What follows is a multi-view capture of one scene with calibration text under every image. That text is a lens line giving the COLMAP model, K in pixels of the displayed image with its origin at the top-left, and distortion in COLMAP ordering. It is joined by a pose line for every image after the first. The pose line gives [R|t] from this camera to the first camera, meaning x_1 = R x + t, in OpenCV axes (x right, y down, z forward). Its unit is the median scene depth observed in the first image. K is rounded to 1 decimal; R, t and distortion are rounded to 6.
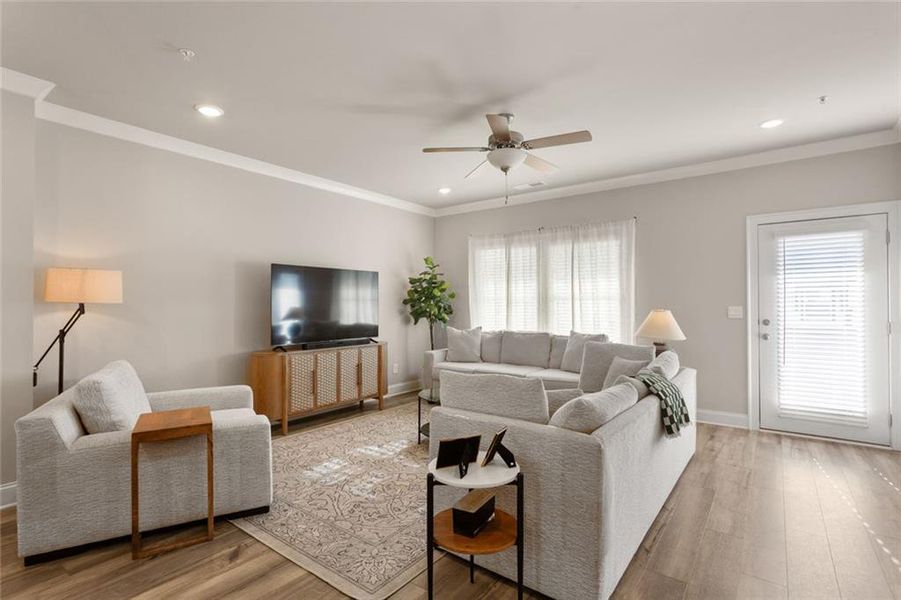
lens RADIAL K [[430.5, 0, 451.0], [0, 430.5, 302.1], [0, 0, 1]] dist [0.002023, 0.000310]
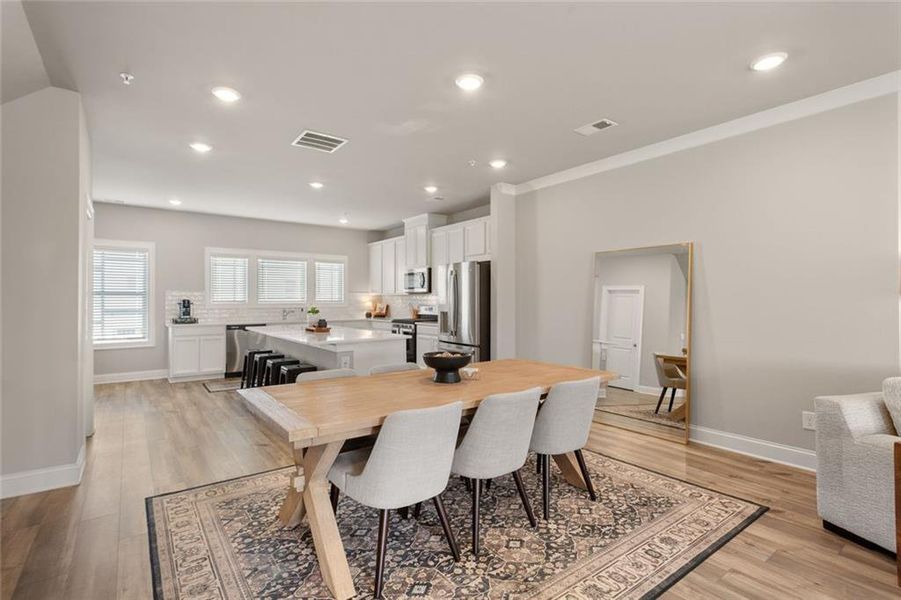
lens RADIAL K [[429.4, 0, 446.9], [0, 429.4, 298.8], [0, 0, 1]] dist [0.000260, 0.000151]
pose [[-0.288976, 0.001062, -0.957336, 0.157737], [0.009041, 0.999958, -0.001620, -0.000775], [0.957294, -0.009124, -0.288973, 0.152458]]
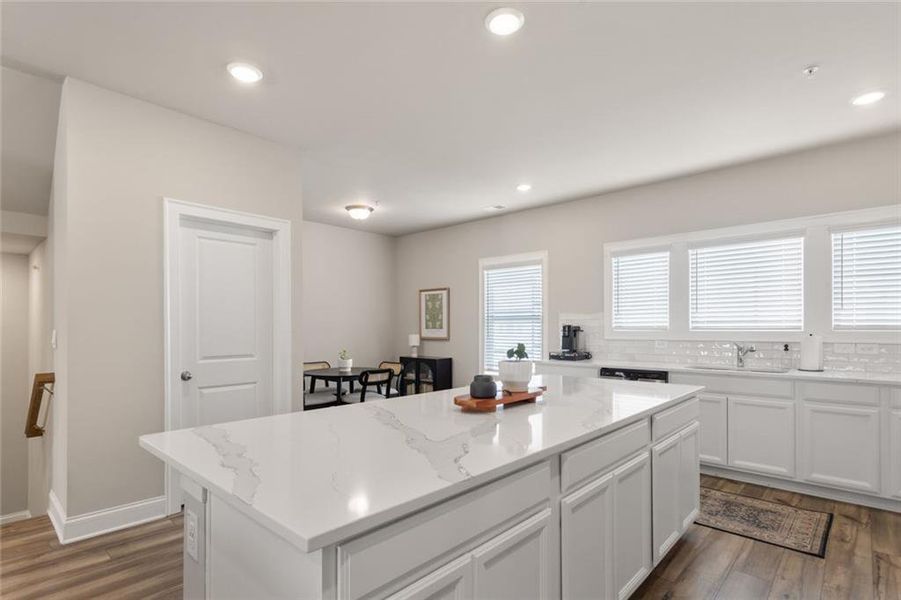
lens RADIAL K [[445.2, 0, 448.7], [0, 445.2, 328.7], [0, 0, 1]] dist [0.004322, 0.000588]
pose [[-0.994896, 0.005188, 0.100774, -0.772096], [0.004567, 0.999969, -0.006391, 0.004937], [-0.100804, -0.005899, -0.994889, -0.041141]]
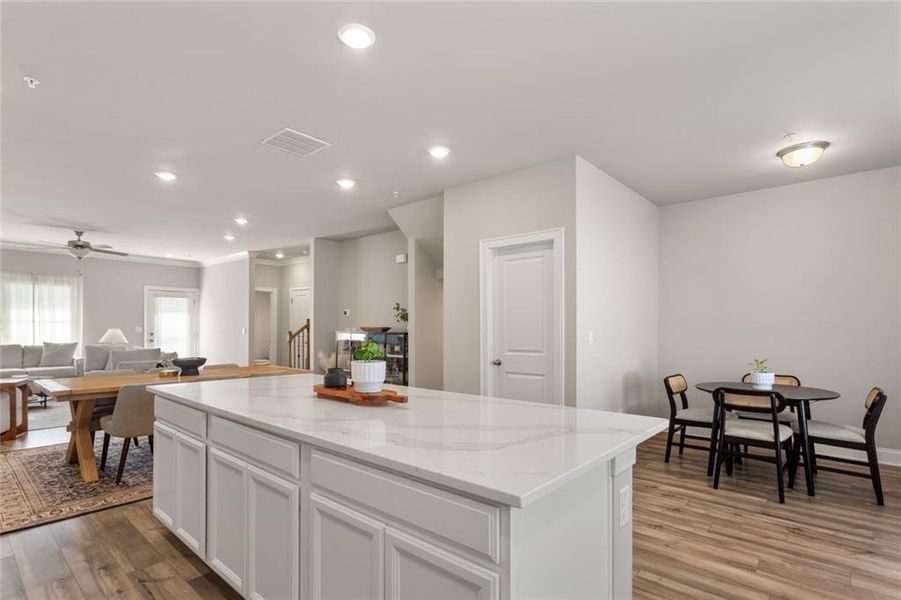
lens RADIAL K [[445.2, 0, 448.7], [0, 445.2, 328.7], [0, 0, 1]] dist [0.004322, 0.000588]
pose [[0.080878, 0.000463, 0.996724, -1.225274], [-0.011218, 0.999937, 0.000446, 0.000414], [-0.996661, -0.011218, 0.080878, -0.605101]]
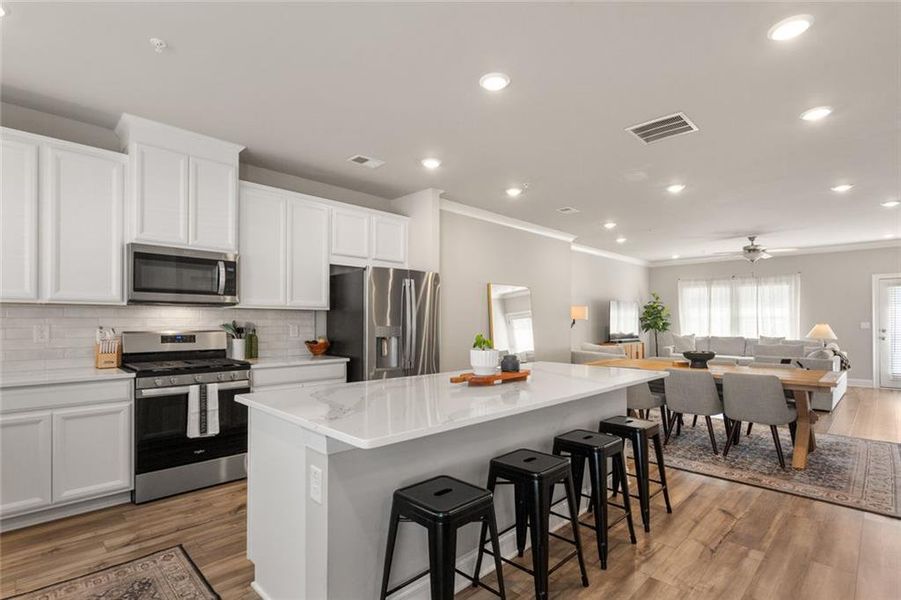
lens RADIAL K [[435.9, 0, 442.9], [0, 435.9, 316.7], [0, 0, 1]] dist [0.003876, 0.000452]
pose [[0.988751, 0.003268, -0.149535, -0.763689], [-0.003668, 0.999990, -0.002397, -0.003592], [0.149526, 0.002919, 0.988754, -1.013415]]
